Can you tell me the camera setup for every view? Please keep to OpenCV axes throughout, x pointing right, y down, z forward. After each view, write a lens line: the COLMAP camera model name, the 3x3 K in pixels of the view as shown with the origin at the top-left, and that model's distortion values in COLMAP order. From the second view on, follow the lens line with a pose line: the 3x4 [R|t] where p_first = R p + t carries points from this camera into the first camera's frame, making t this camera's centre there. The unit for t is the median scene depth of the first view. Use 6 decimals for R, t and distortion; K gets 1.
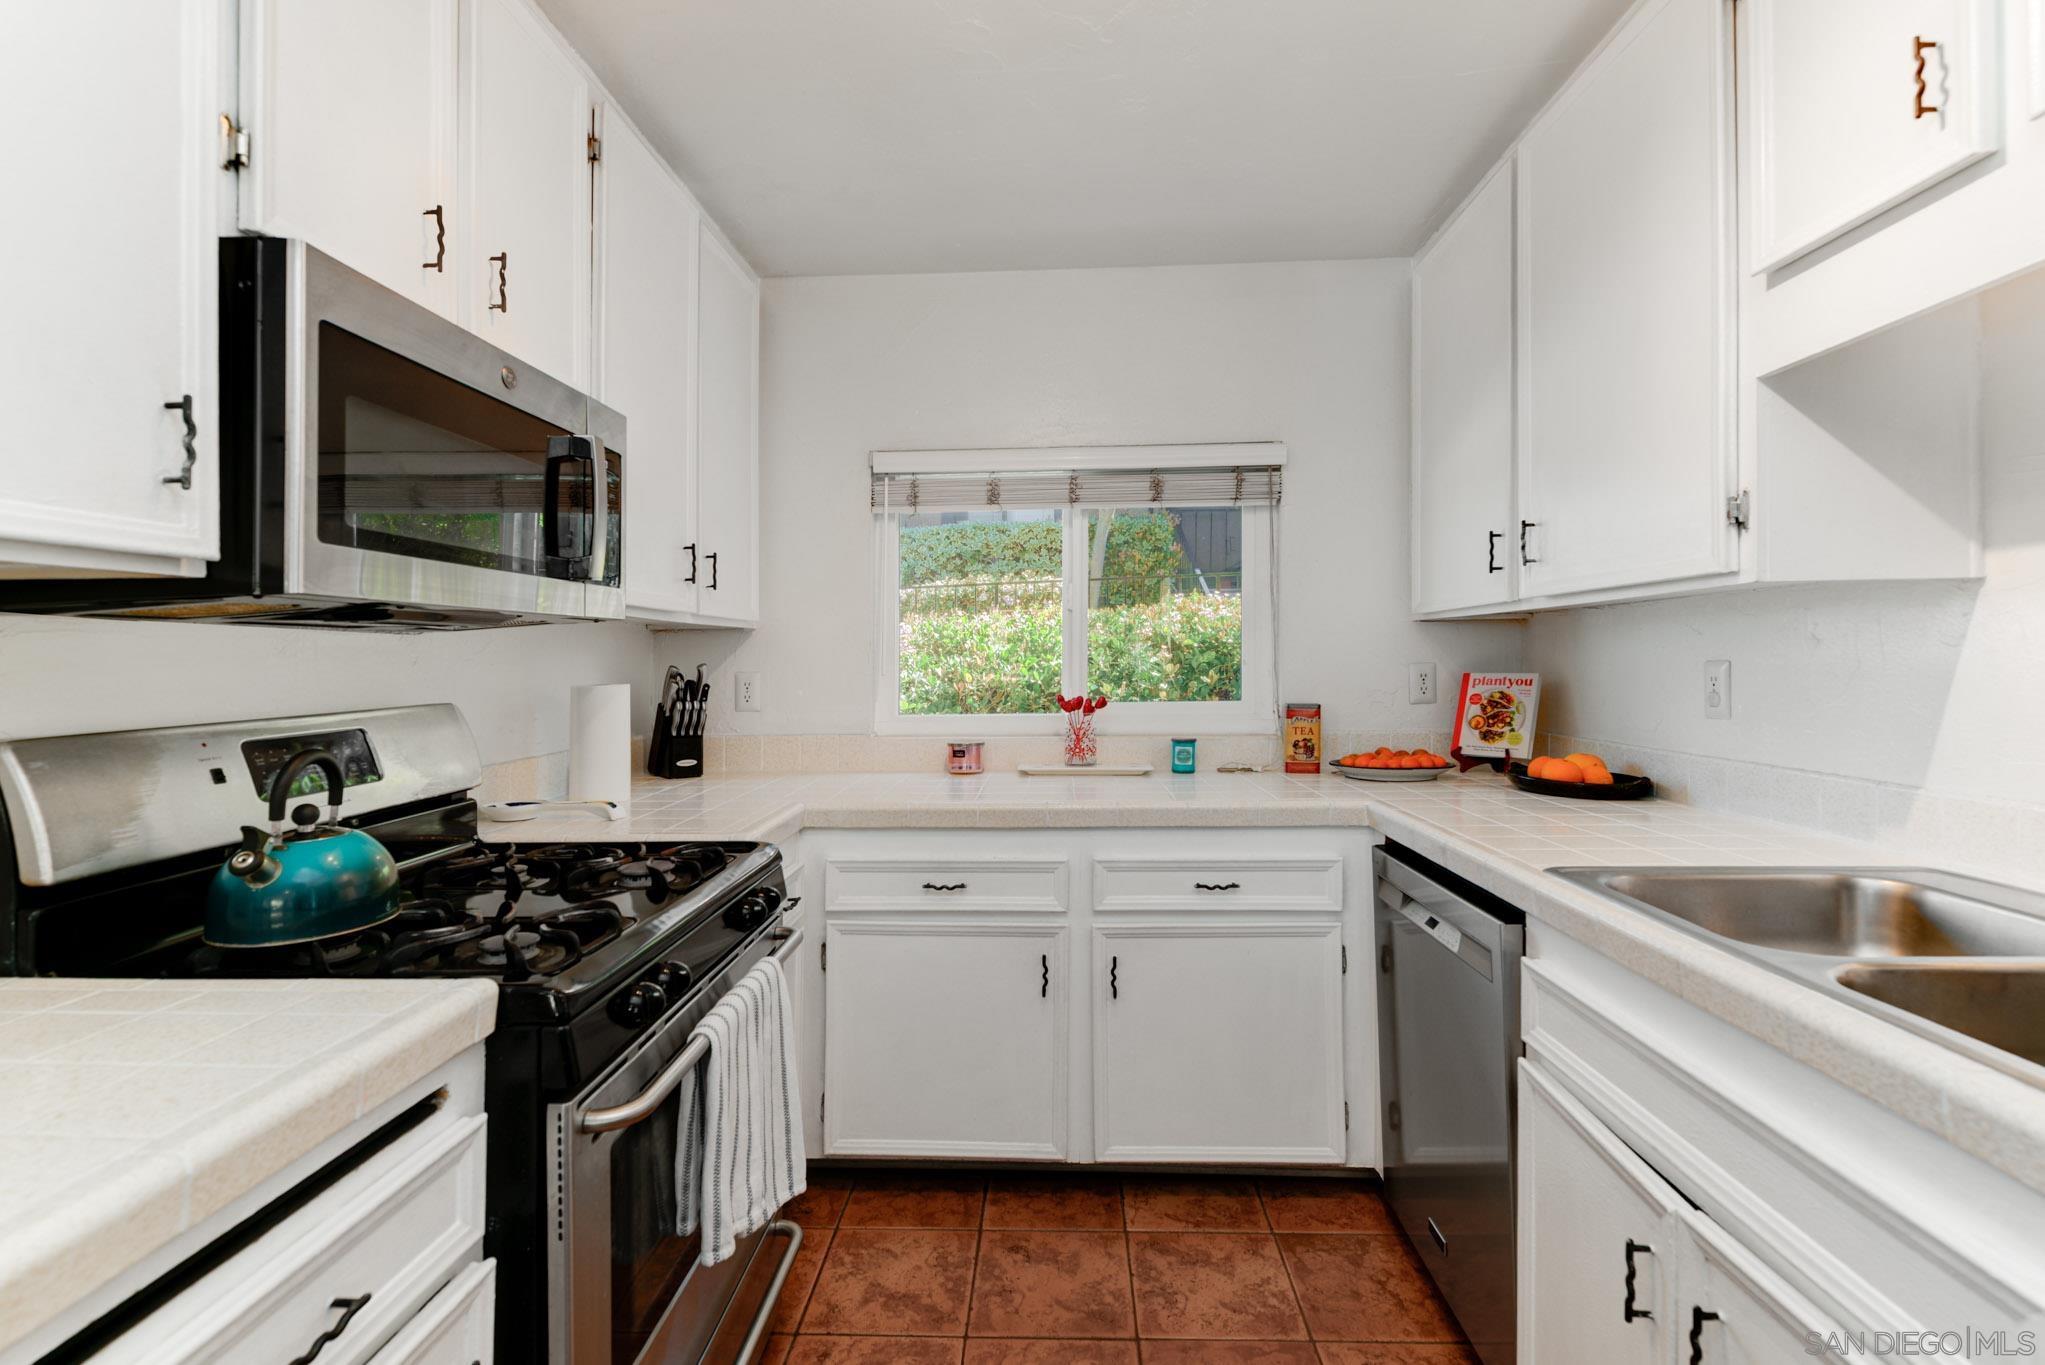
lens RADIAL K [[855.7, 0, 1022.5], [0, 855.7, 665.7], [0, 0, 1]] dist [0.011063, -0.003934]
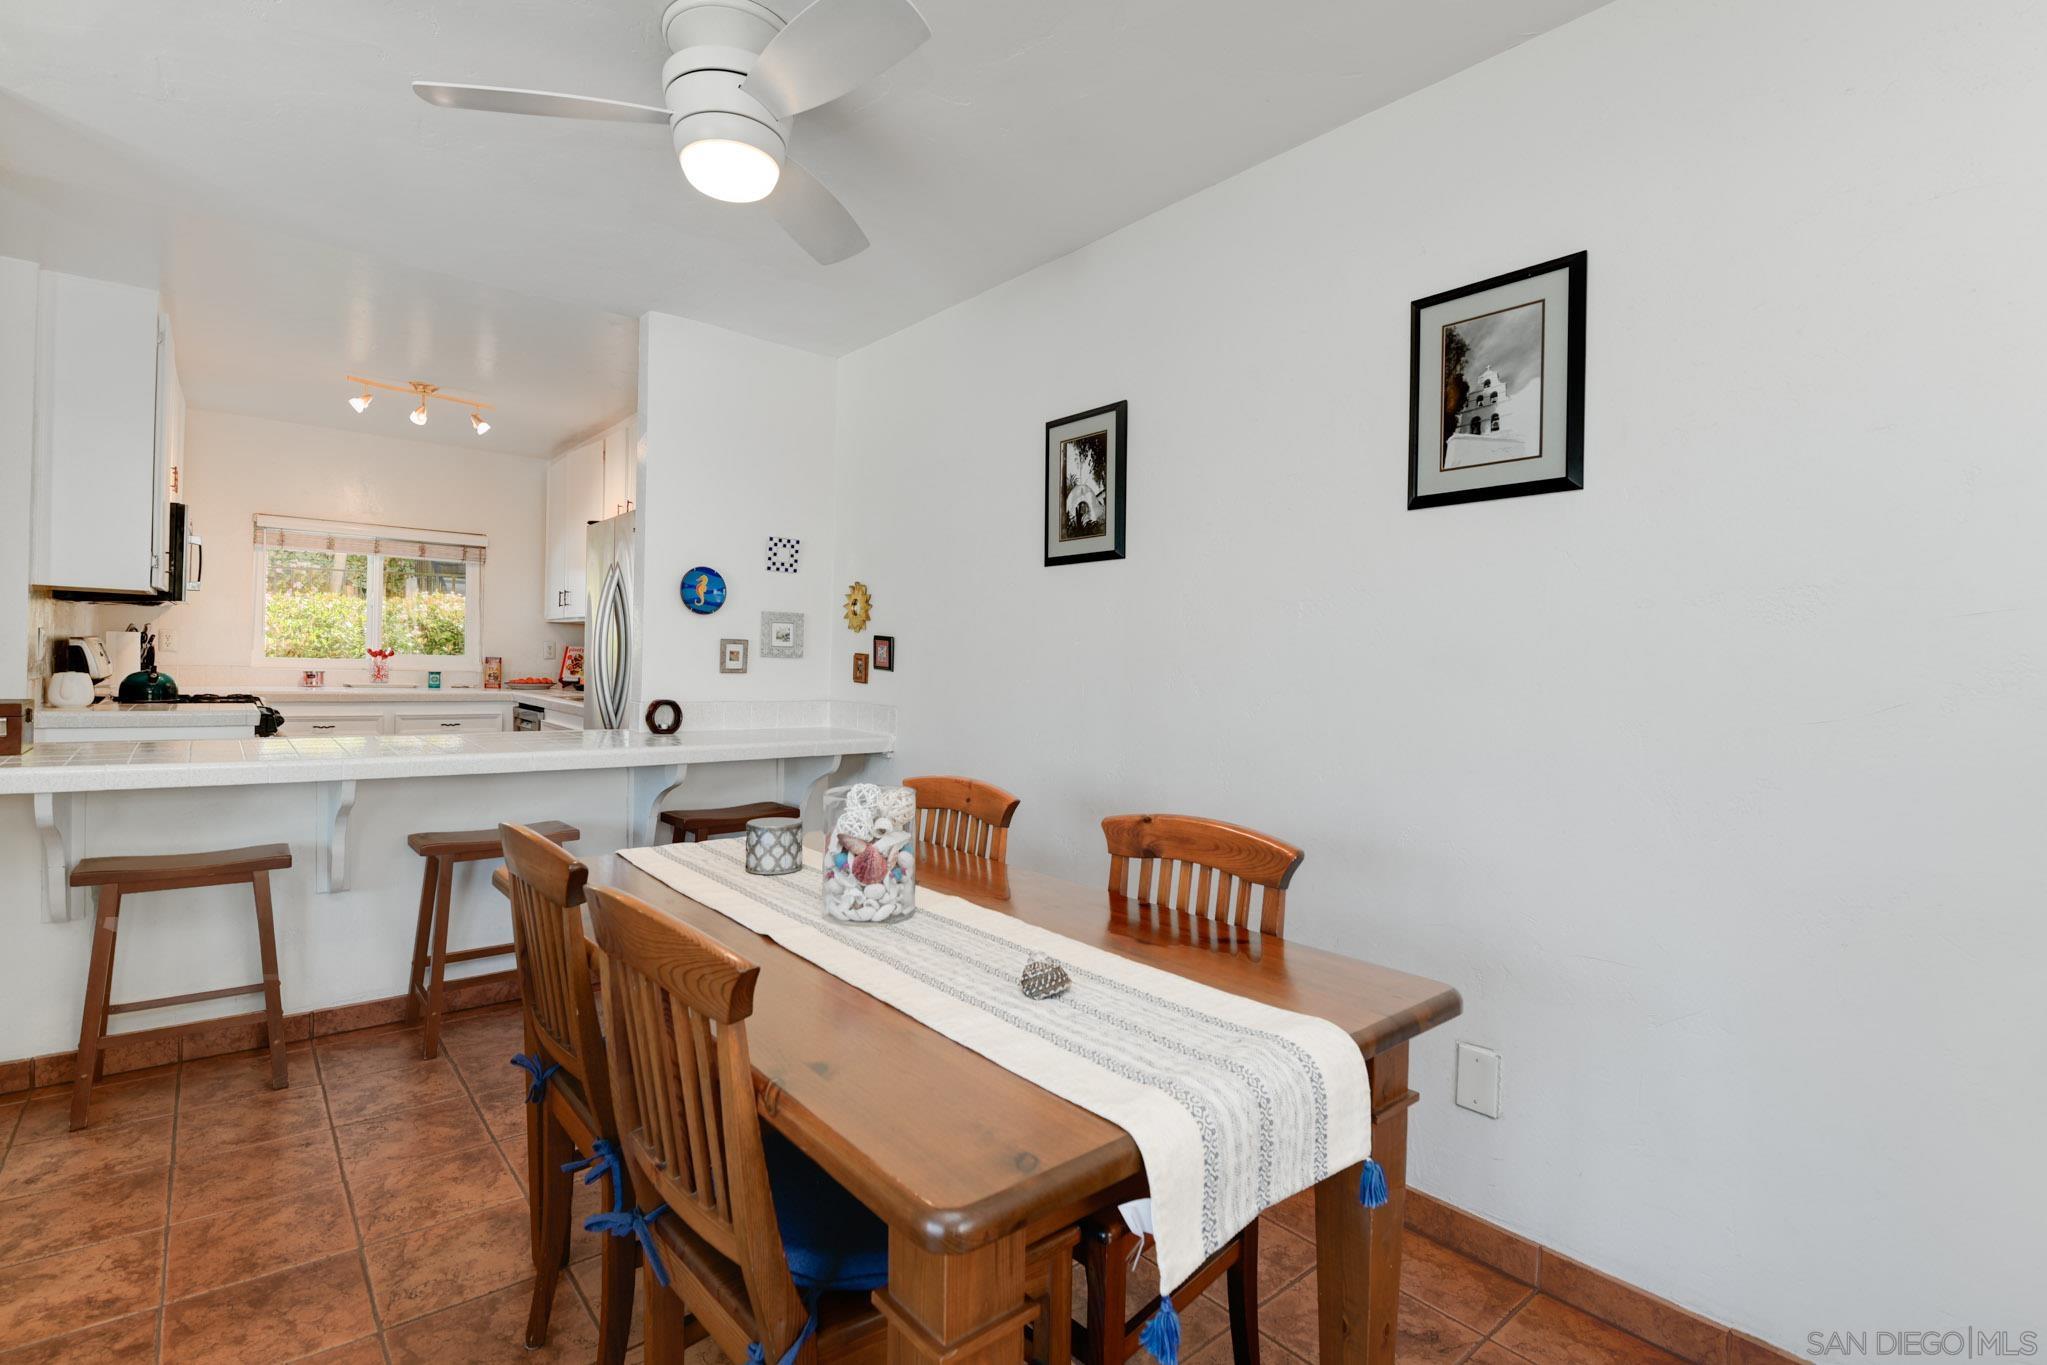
lens RADIAL K [[956.1, 0, 941.6], [0, 956.1, 690.1], [0, 0, 1]] dist [-0.025284, 0.001757]
pose [[0.761722, 0.016602, 0.647692, -0.486251], [-0.038110, 0.999089, 0.019212, 0.048699], [-0.646783, -0.039318, 0.761660, -2.067438]]
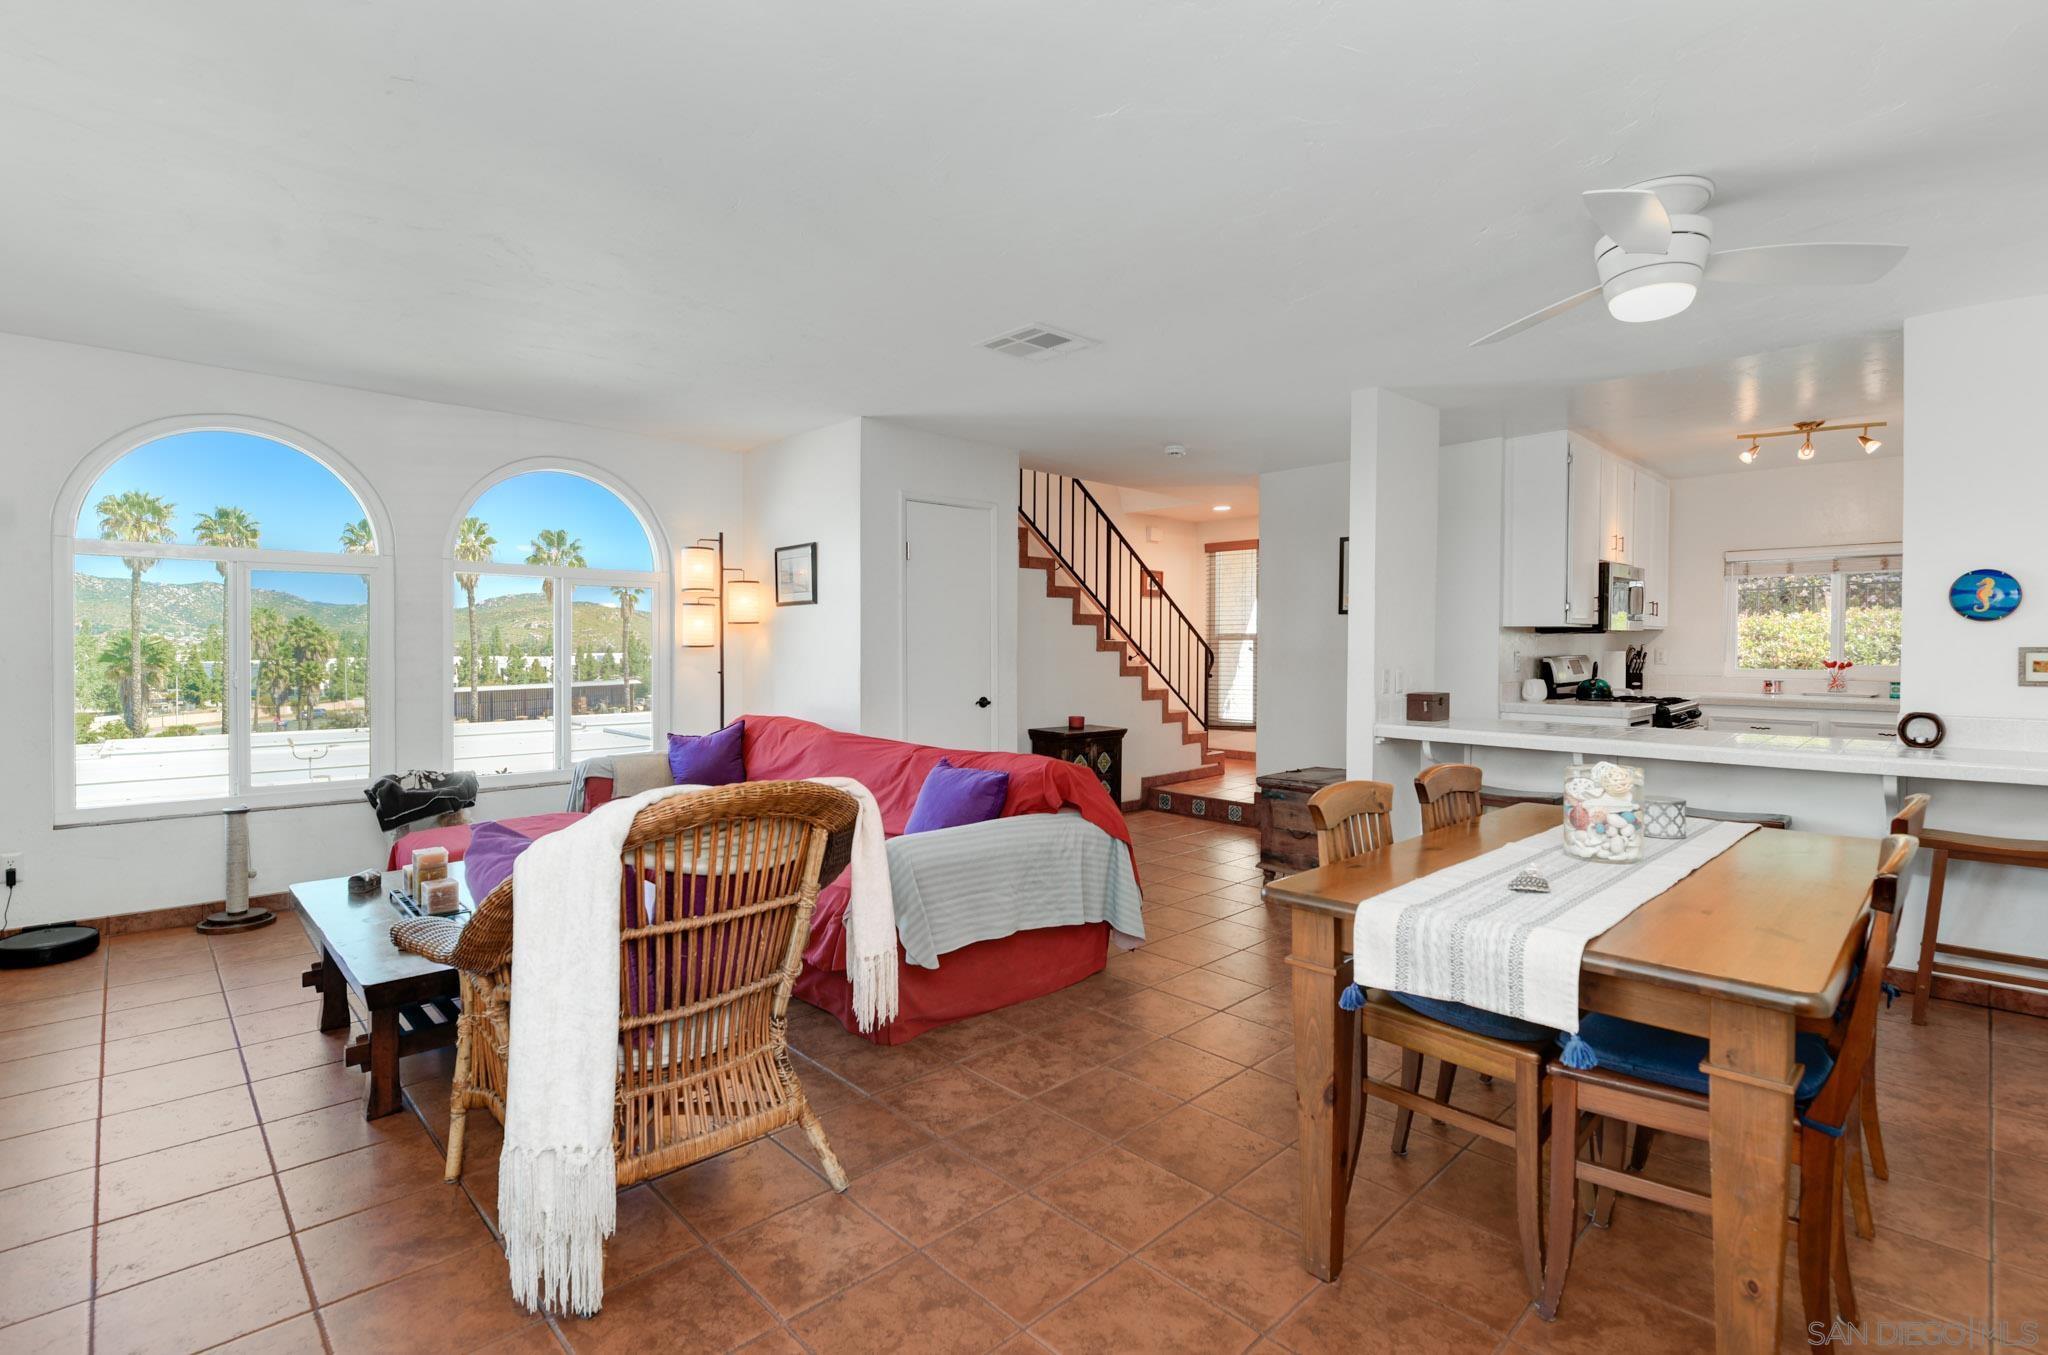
lens RADIAL K [[928.8, 0, 1103.6], [0, 928.8, 654.0], [0, 0, 1]] dist [-0.001761, -0.000650]
pose [[0.755323, 0.023033, -0.654948, 0.264795], [-0.016433, 0.999734, 0.016206, 0.011998], [0.655147, -0.001478, 0.755500, -2.624747]]
